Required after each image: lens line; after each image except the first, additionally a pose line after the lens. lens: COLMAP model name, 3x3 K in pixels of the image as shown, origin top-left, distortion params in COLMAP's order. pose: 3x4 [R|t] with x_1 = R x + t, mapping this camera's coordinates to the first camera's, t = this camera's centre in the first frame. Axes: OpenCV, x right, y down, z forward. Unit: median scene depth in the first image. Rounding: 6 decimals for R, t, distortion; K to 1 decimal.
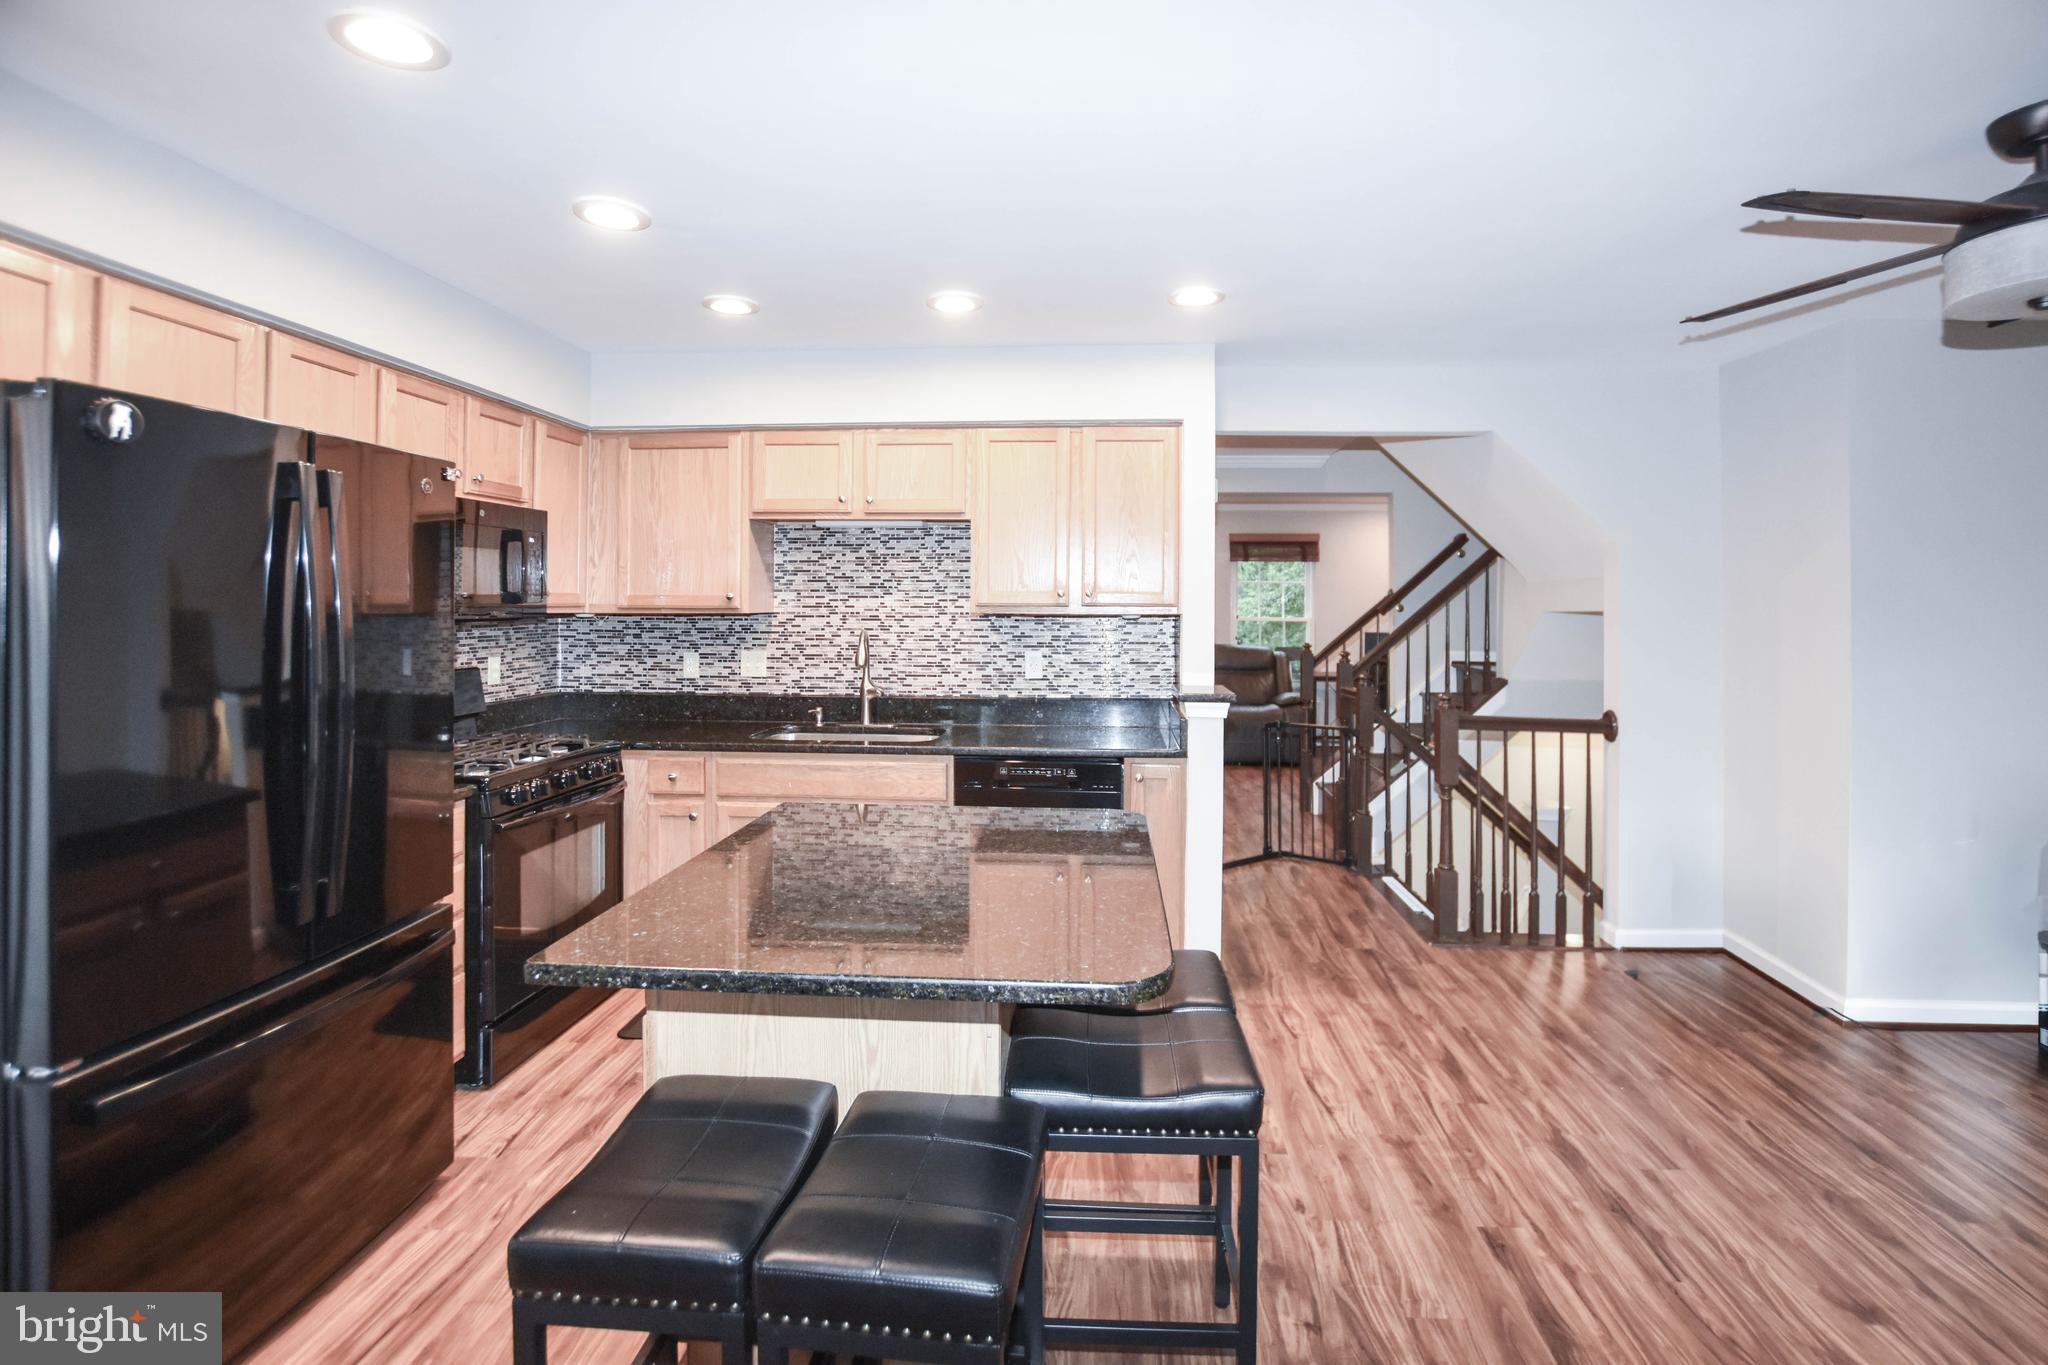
lens RADIAL K [[944.9, 0, 1033.6], [0, 944.9, 593.7], [0, 0, 1]] dist [-0.016896, 0.000414]
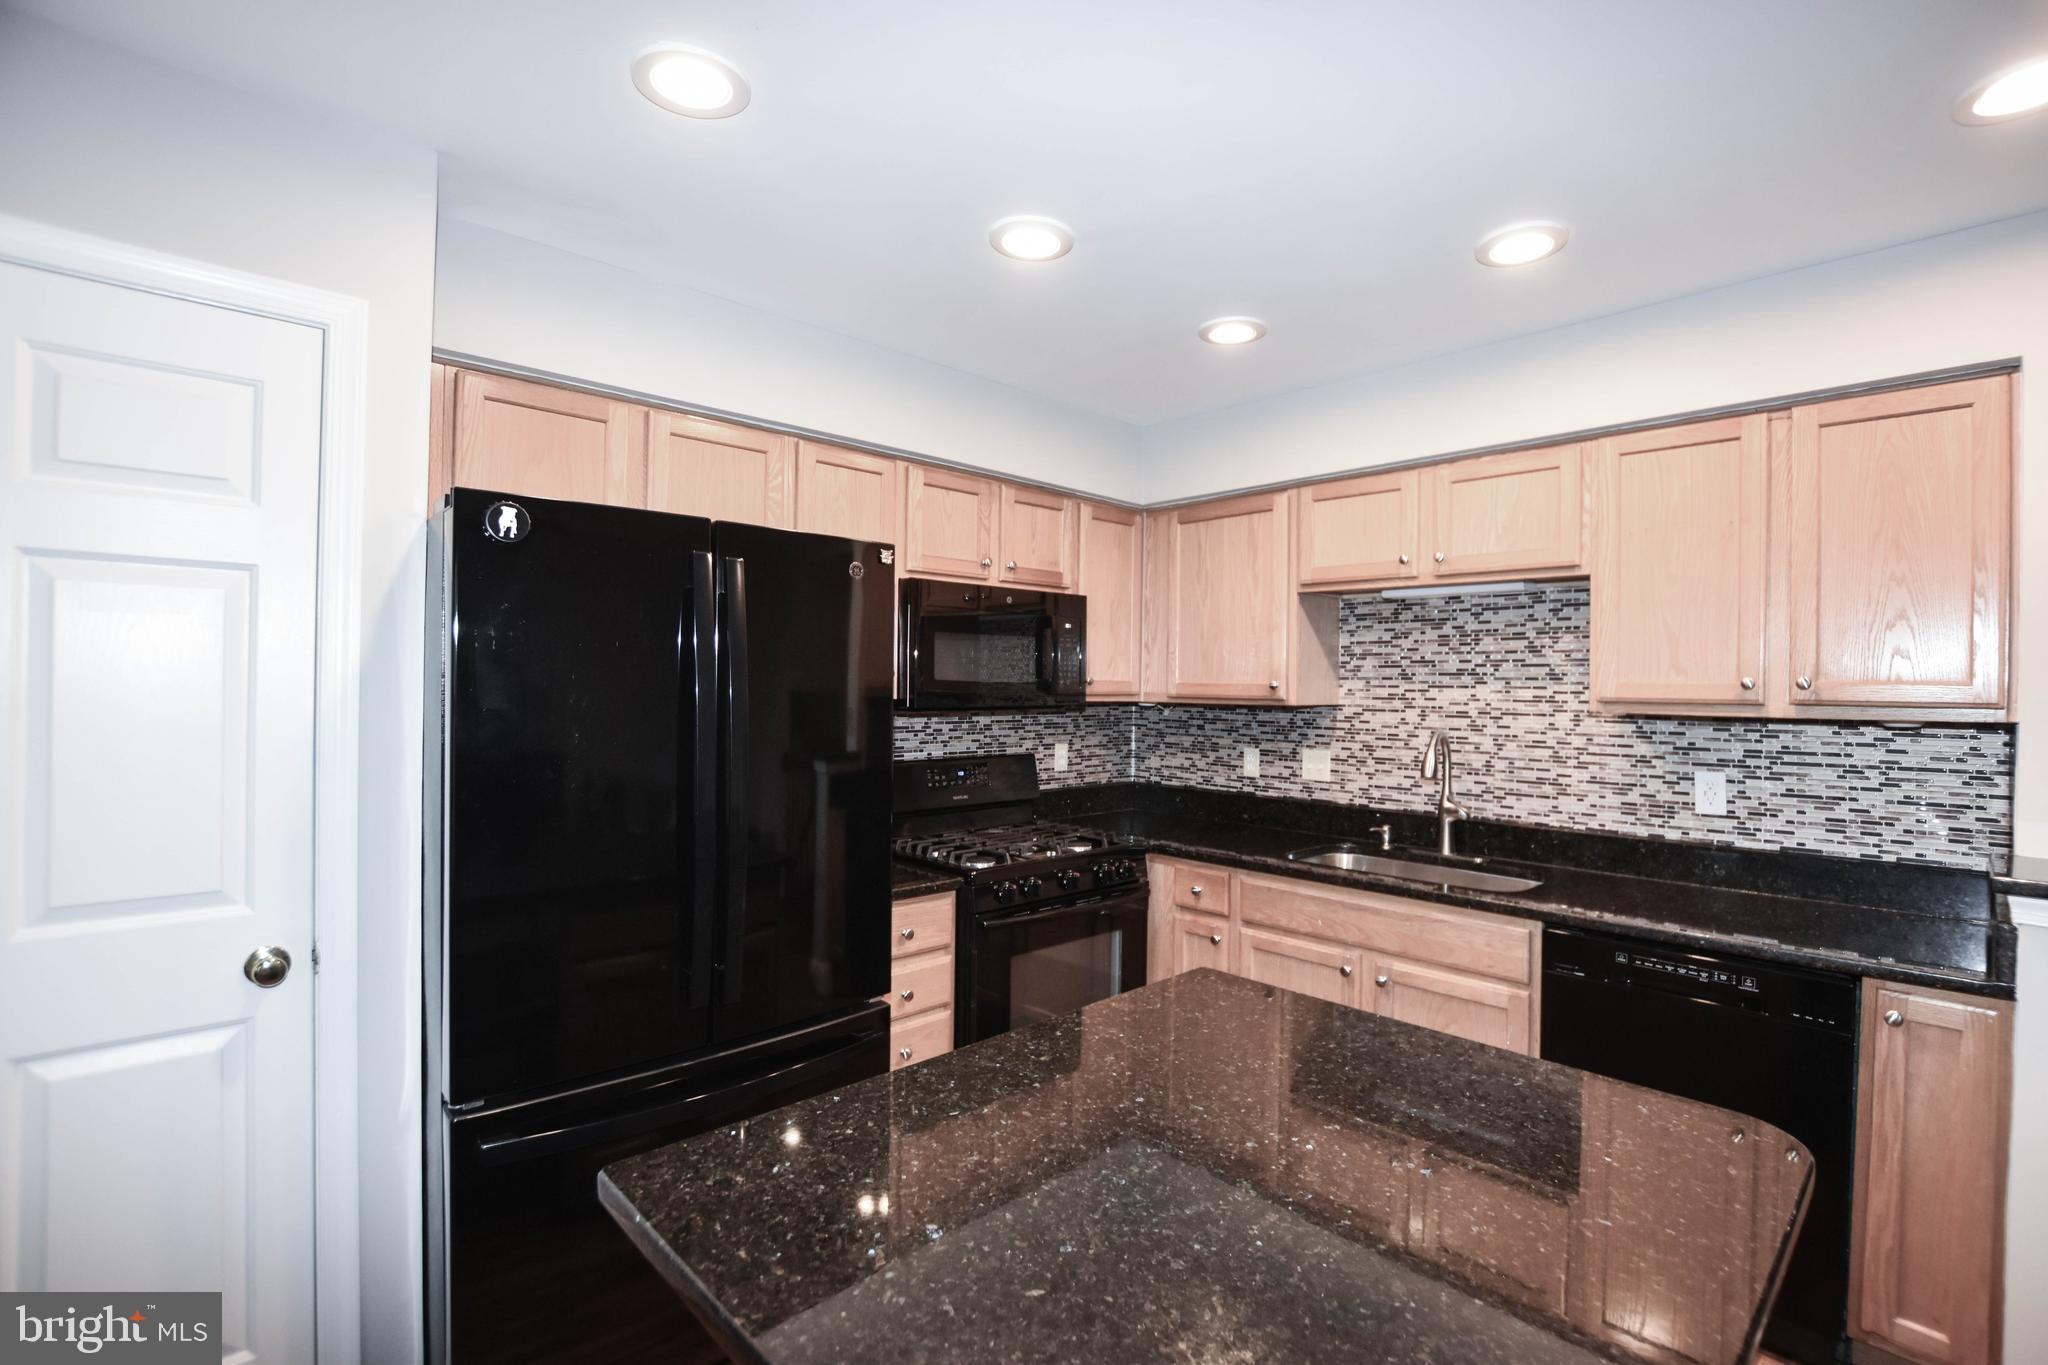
lens RADIAL K [[930.2, 0, 1053.7], [0, 930.2, 686.4], [0, 0, 1]] dist [-0.023010, 0.000557]
pose [[0.754750, 0.006396, -0.655981, 0.072933], [-0.002427, 0.999973, 0.006958, -0.001478], [0.656008, -0.003660, 0.754745, 0.225539]]
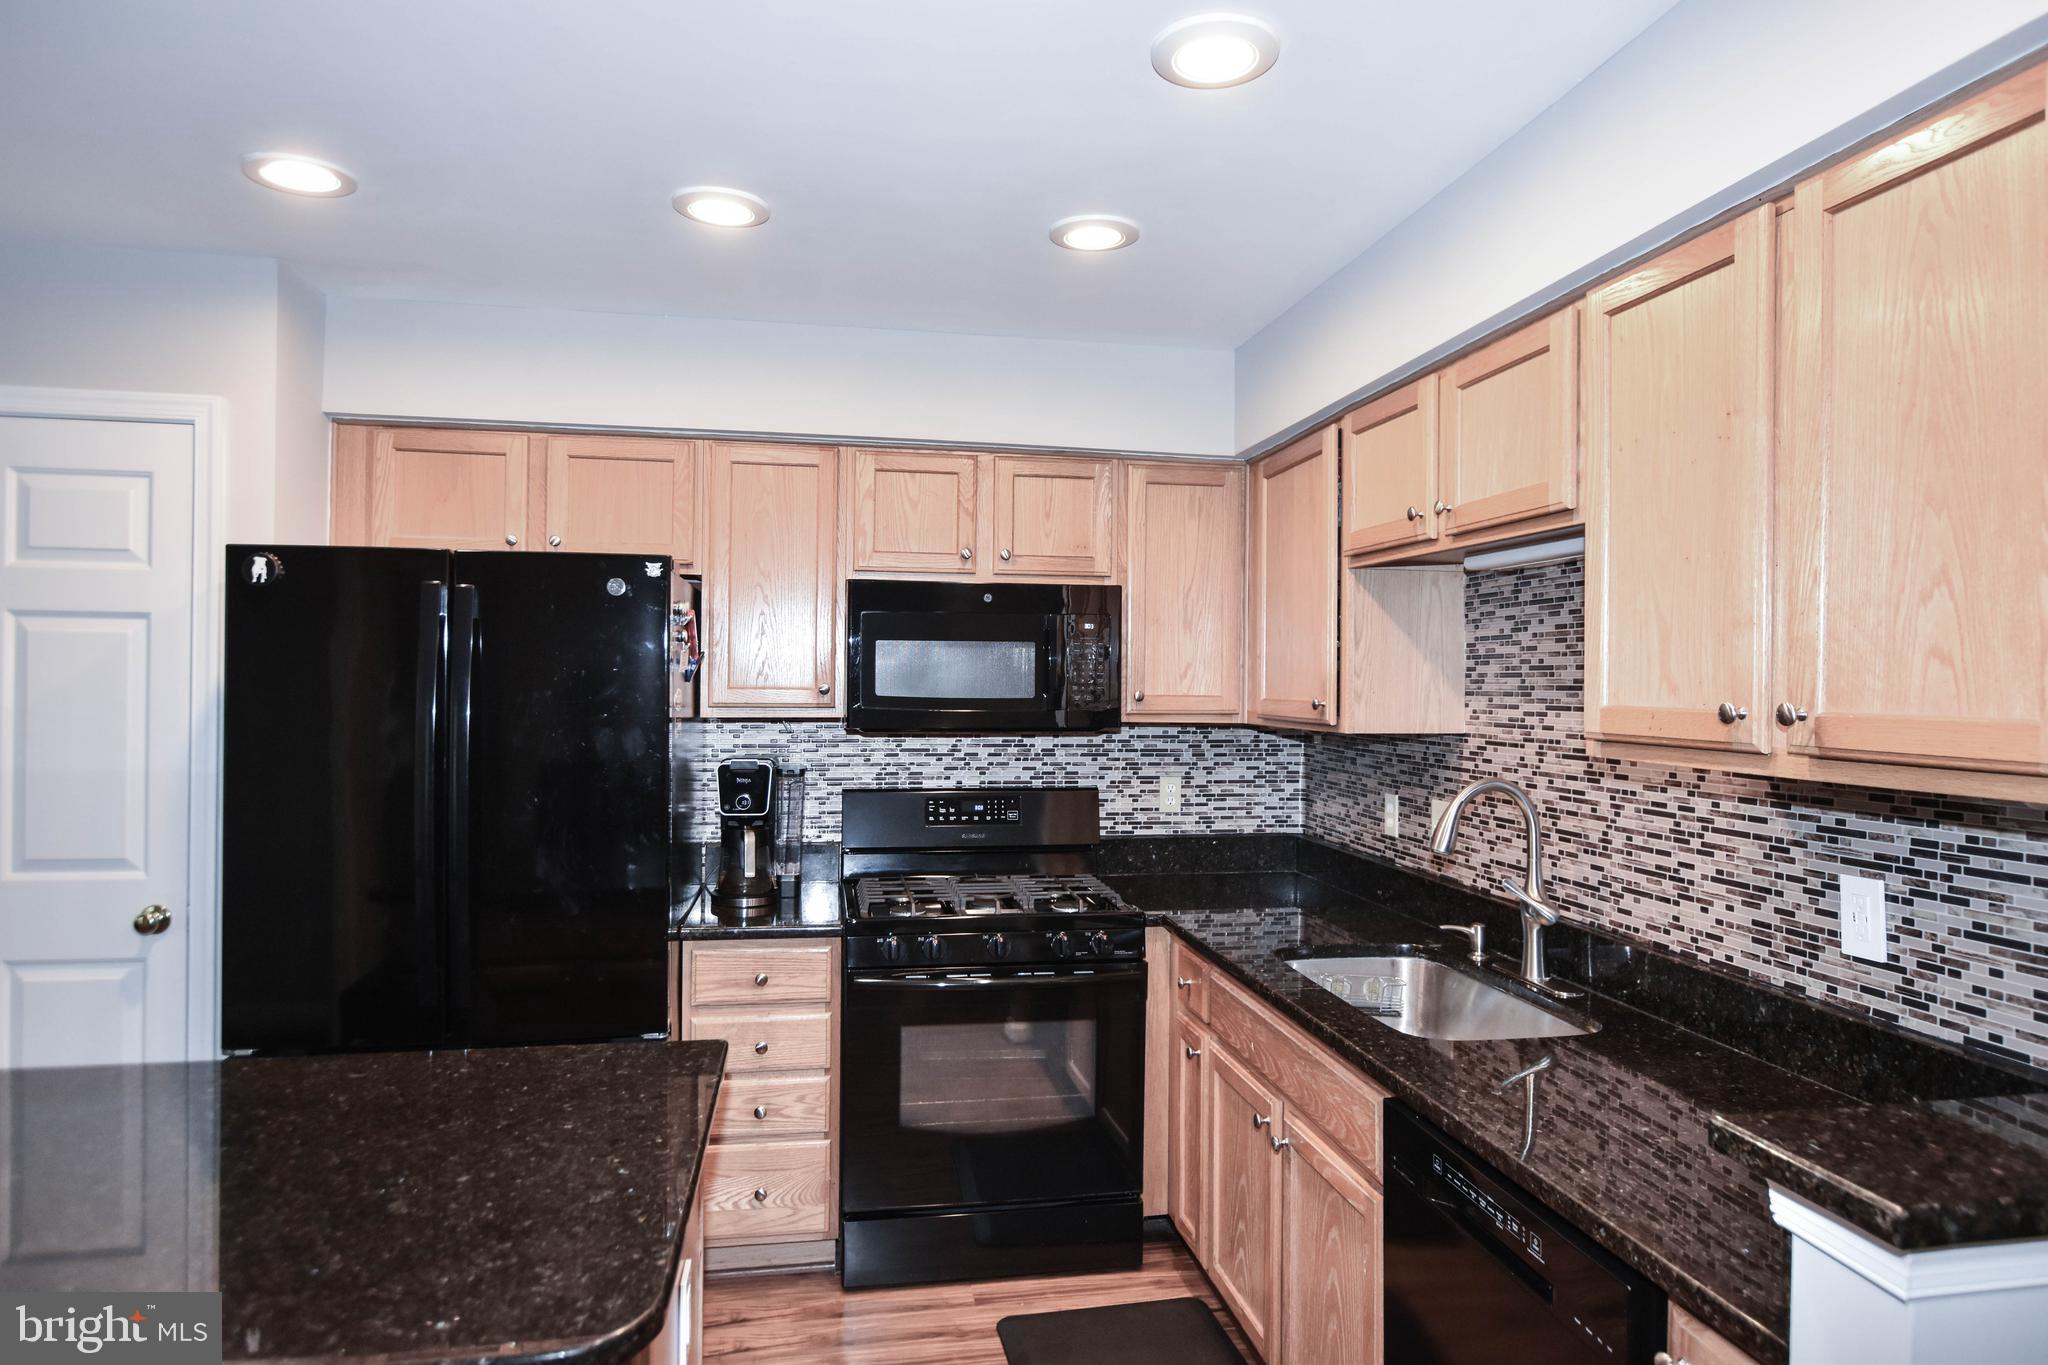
lens RADIAL K [[1216.2, 0, 1024.0], [0, 1216.2, 682.5], [0, 0, 1]] dist [-0.003078, -0.000328]
pose [[0.260891, -0.000112, -0.965368, 0.343171], [0.001295, 0.999999, 0.000234, -0.010319], [0.965367, -0.001311, 0.260891, 0.589261]]
